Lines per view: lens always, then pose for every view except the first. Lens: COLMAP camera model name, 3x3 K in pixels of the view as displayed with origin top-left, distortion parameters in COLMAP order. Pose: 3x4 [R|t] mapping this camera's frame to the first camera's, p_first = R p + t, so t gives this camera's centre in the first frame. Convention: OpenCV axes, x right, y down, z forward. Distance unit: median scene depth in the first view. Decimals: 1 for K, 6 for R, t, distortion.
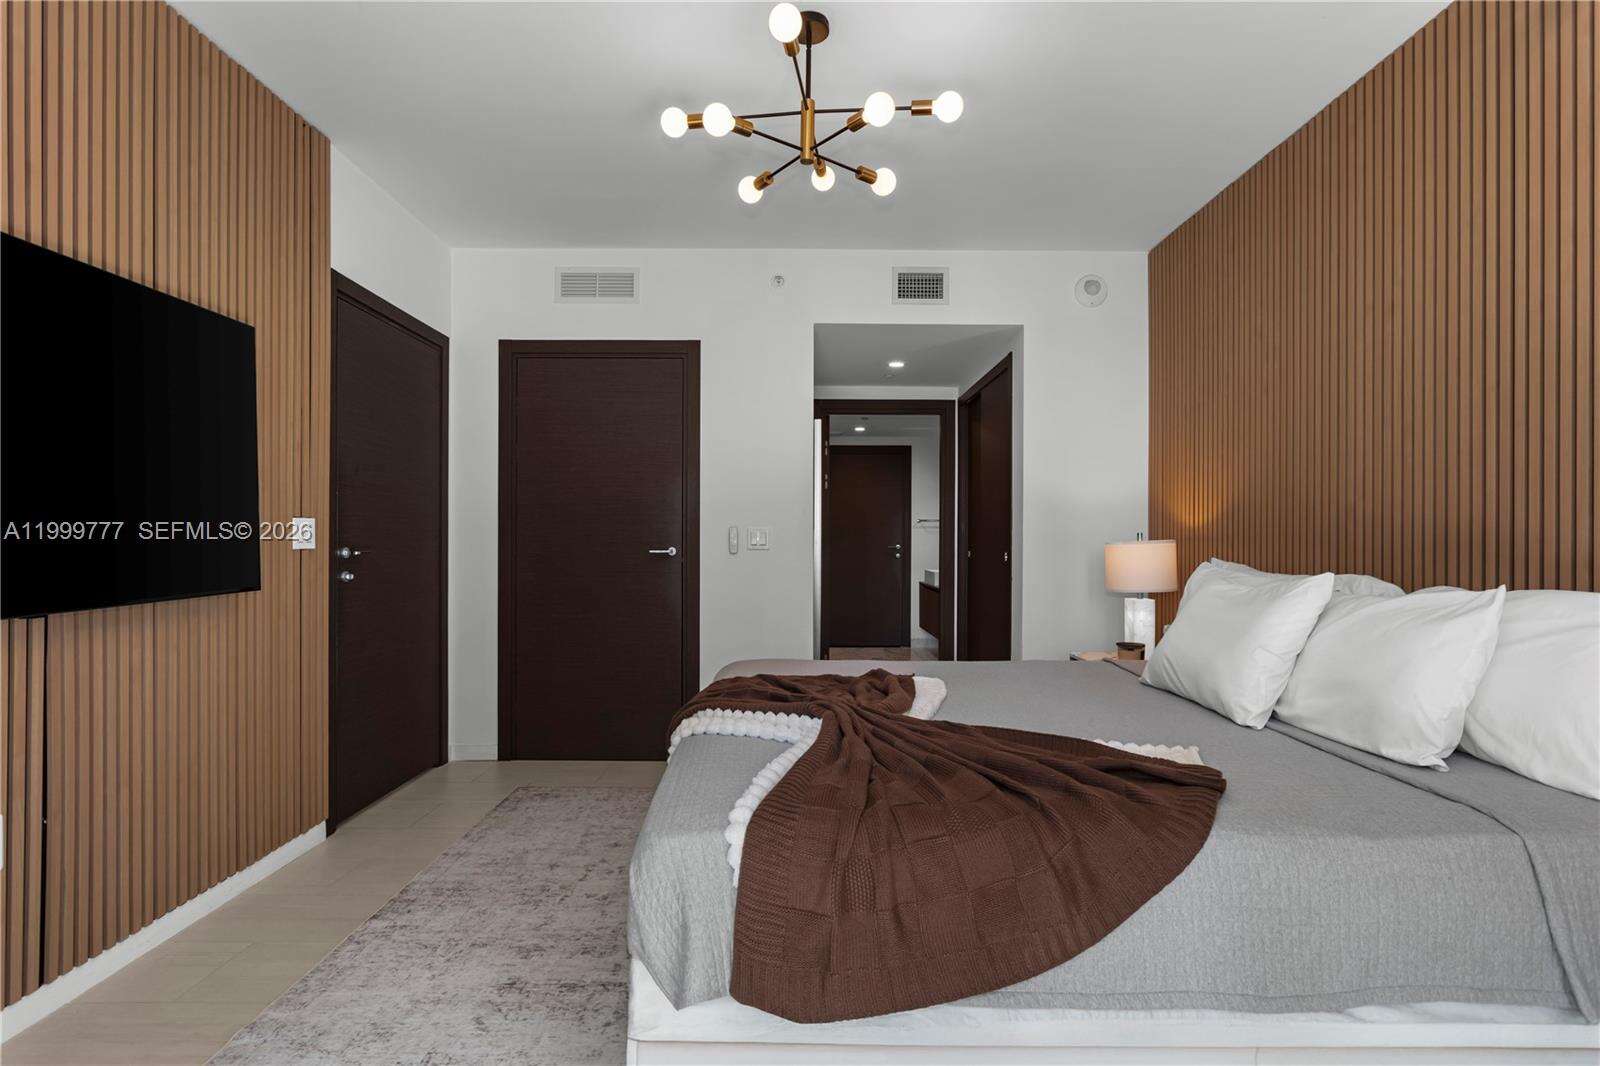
lens RADIAL K [[801.2, 0, 794.3], [0, 801.2, 530.2], [0, 0, 1]] dist [0.001068, 0.002507]
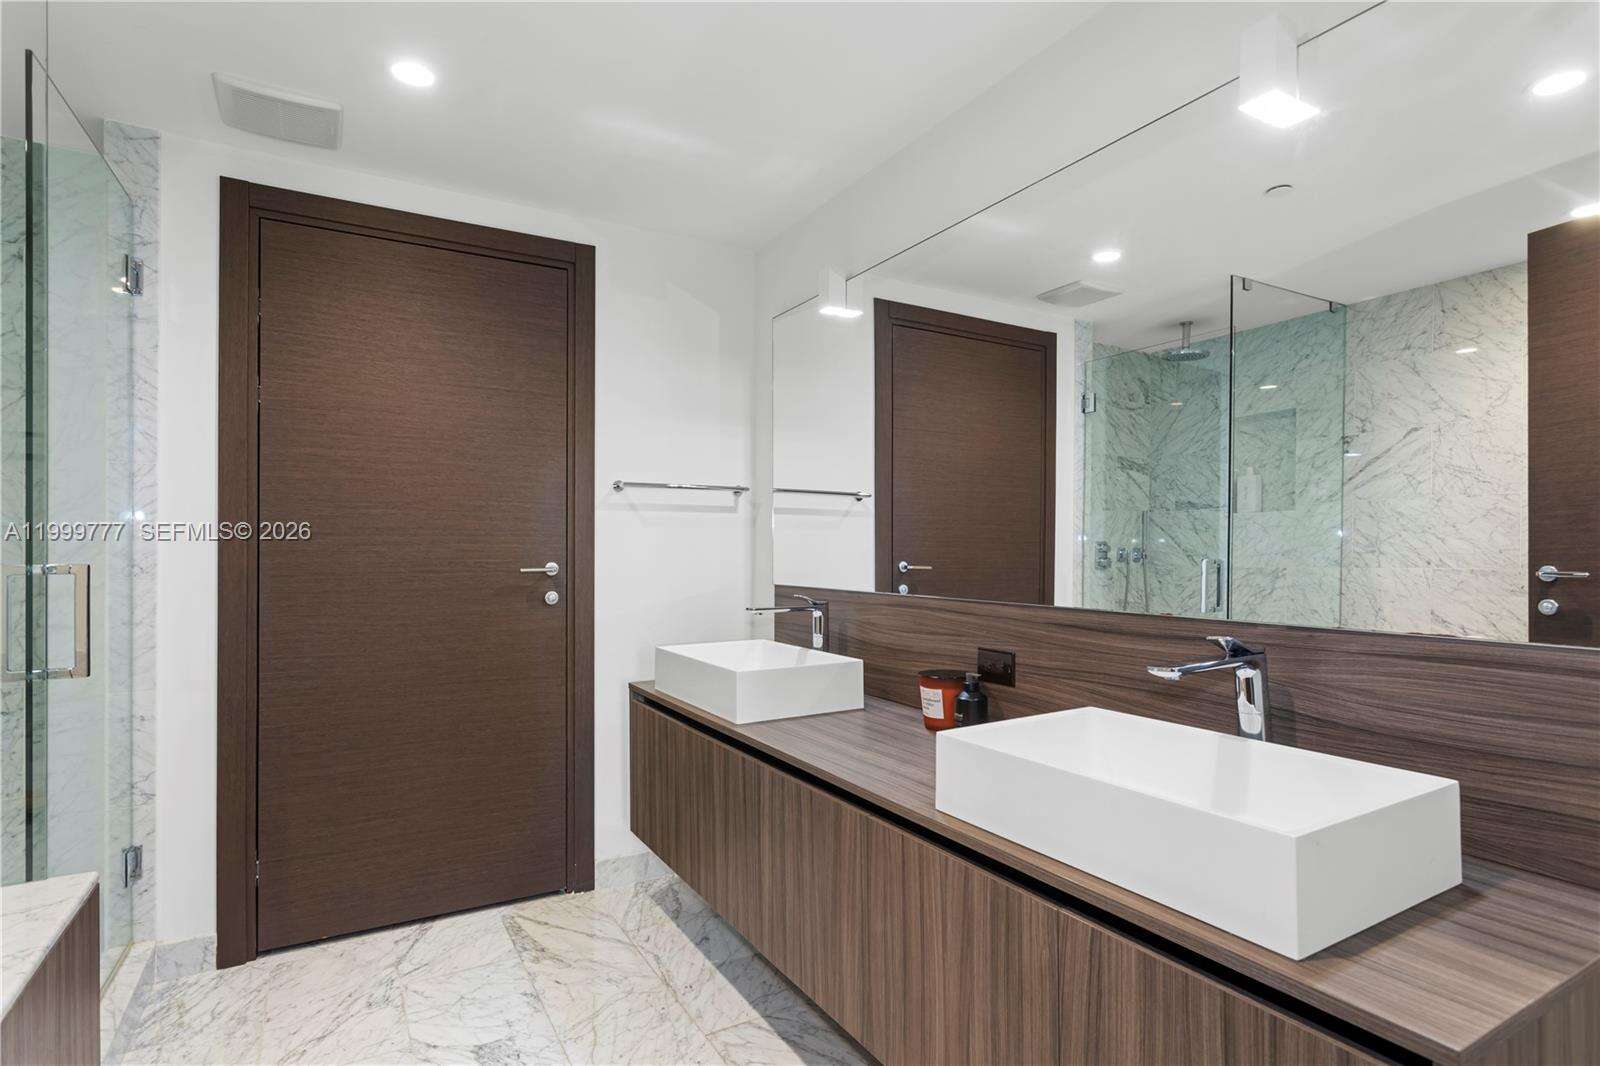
lens RADIAL K [[801.2, 0, 792.9], [0, 801.2, 546.3], [0, 0, 1]] dist [0.001068, 0.002507]
pose [[0.865082, -0.005753, 0.501597, 0.127543], [-0.001558, 0.999899, 0.014155, 0.017671], [-0.501628, -0.013027, 0.864986, 1.565507]]
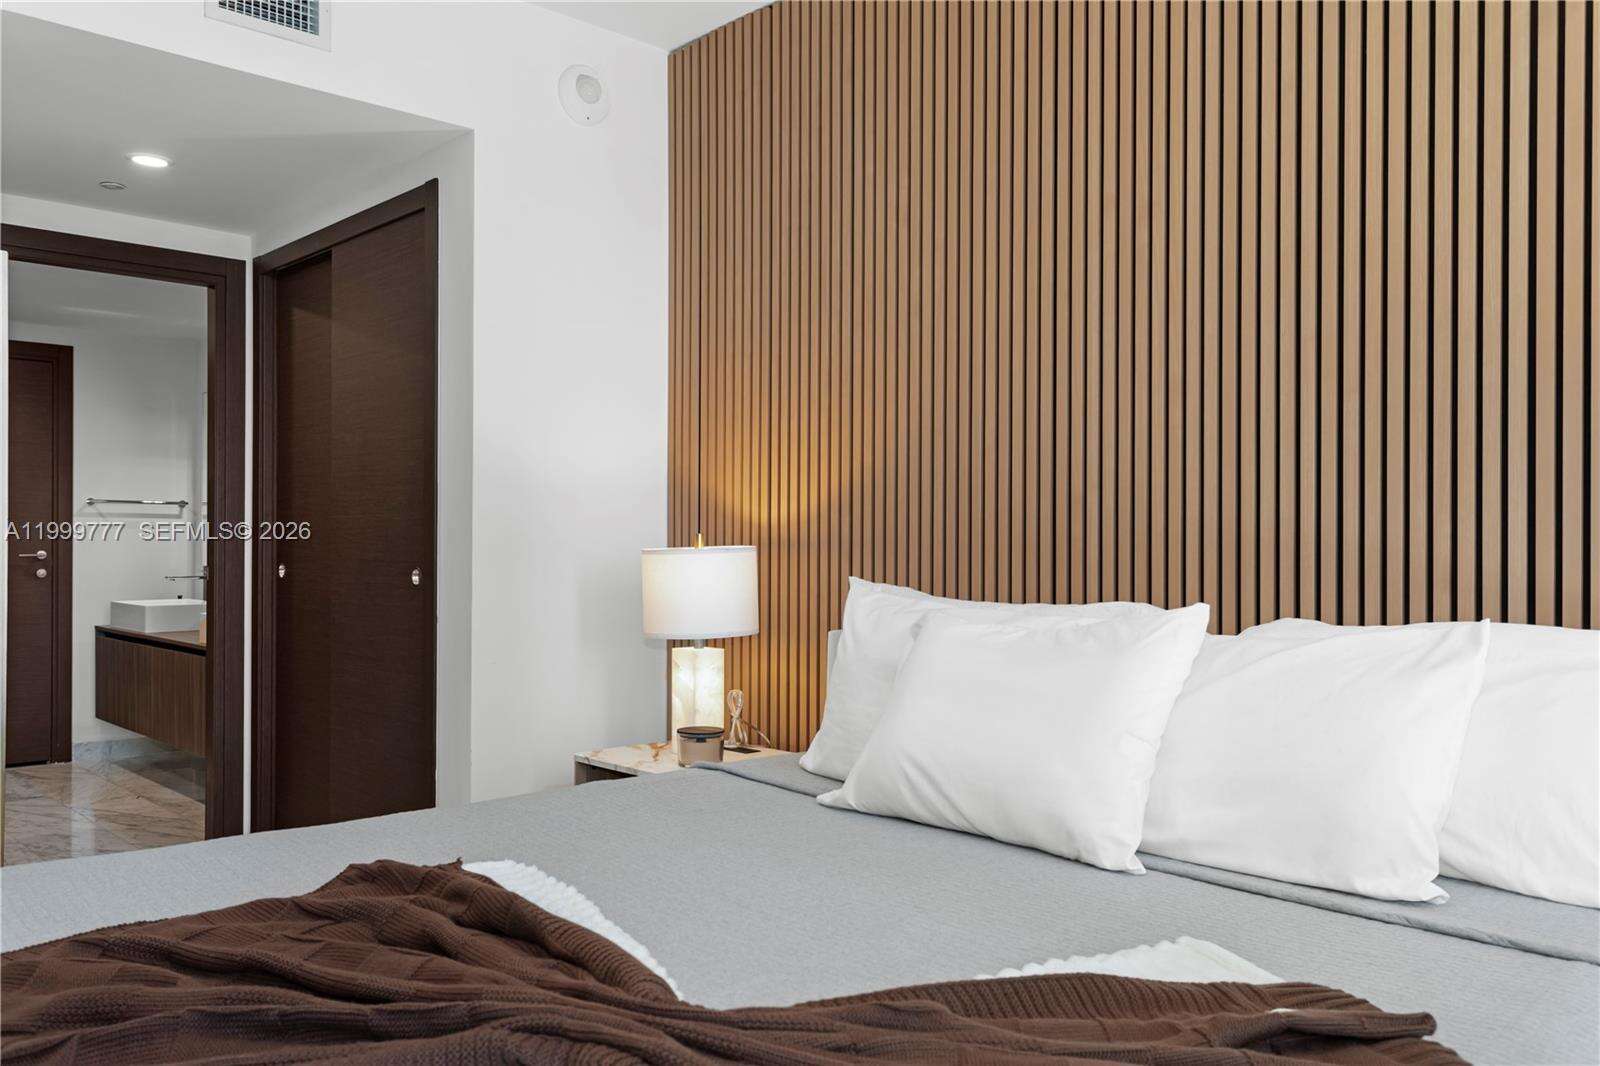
lens RADIAL K [[1301.3, 0, 811.2], [0, 1301.3, 547.8], [0, 0, 1]] dist [0.015202, 0.013937]
pose [[0.733744, -0.004380, 0.679412, -0.145866], [-0.010282, 0.999793, 0.017549, -0.004110], [-0.679349, -0.019862, 0.733547, 0.262319]]
